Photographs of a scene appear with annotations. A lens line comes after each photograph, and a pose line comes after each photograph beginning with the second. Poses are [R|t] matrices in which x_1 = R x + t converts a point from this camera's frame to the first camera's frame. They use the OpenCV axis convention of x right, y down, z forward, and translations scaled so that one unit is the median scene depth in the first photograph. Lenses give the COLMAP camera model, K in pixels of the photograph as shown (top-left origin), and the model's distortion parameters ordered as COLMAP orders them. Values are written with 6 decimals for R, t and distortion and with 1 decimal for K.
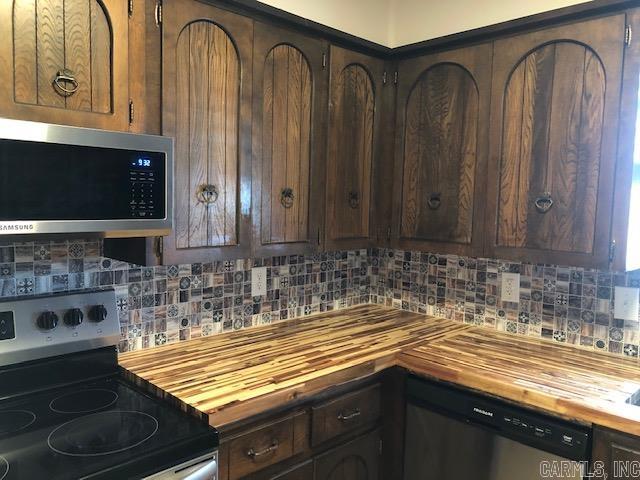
lens RADIAL K [[526.0, 0, 316.7], [0, 526.0, 235.6], [0, 0, 1]] dist [0.025030, -0.009021]
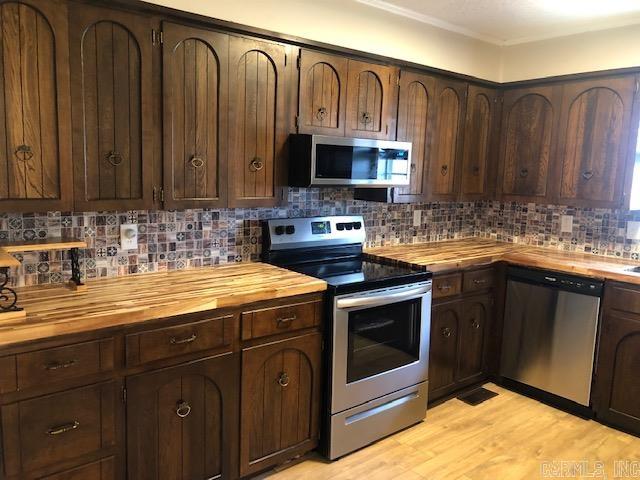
lens RADIAL K [[526.0, 0, 315.9], [0, 526.0, 234.6], [0, 0, 1]] dist [0.025030, -0.009021]
pose [[0.995535, 0.021805, -0.091836, -0.318552], [-0.016897, 0.998404, 0.053892, 0.060729], [0.092865, -0.052100, 0.994315, -0.871751]]
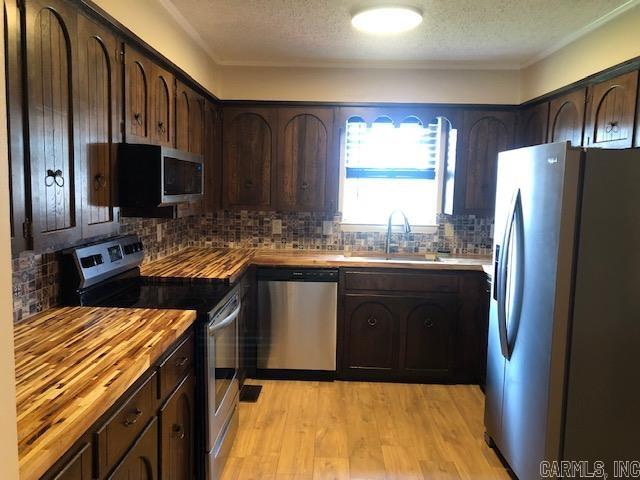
lens RADIAL K [[526.0, 0, 319.3], [0, 526.0, 238.9], [0, 0, 1]] dist [0.025030, -0.009021]
pose [[0.721650, -0.077658, 0.687889, -1.000220], [0.045859, 0.996868, 0.064430, 0.025507], [-0.690738, -0.014950, 0.722951, -0.624250]]
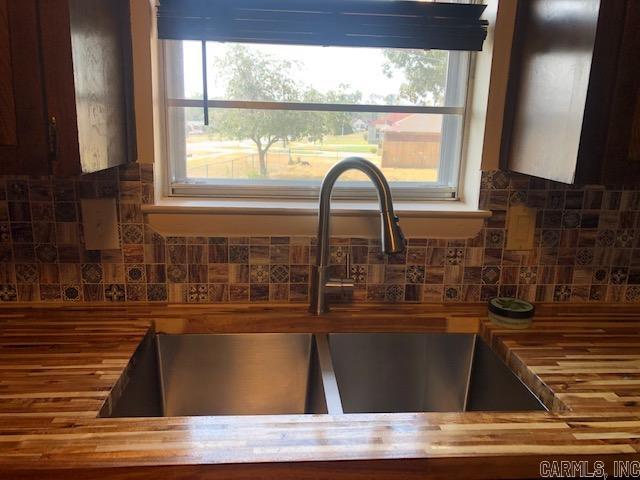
lens RADIAL K [[526.0, 0, 318.0], [0, 526.0, 238.5], [0, 0, 1]] dist [0.025030, -0.009021]
pose [[0.645626, -0.175091, 0.743311, 0.266573], [0.038317, 0.979562, 0.197460, 0.027346], [-0.762692, -0.099004, 0.639139, 0.376006]]
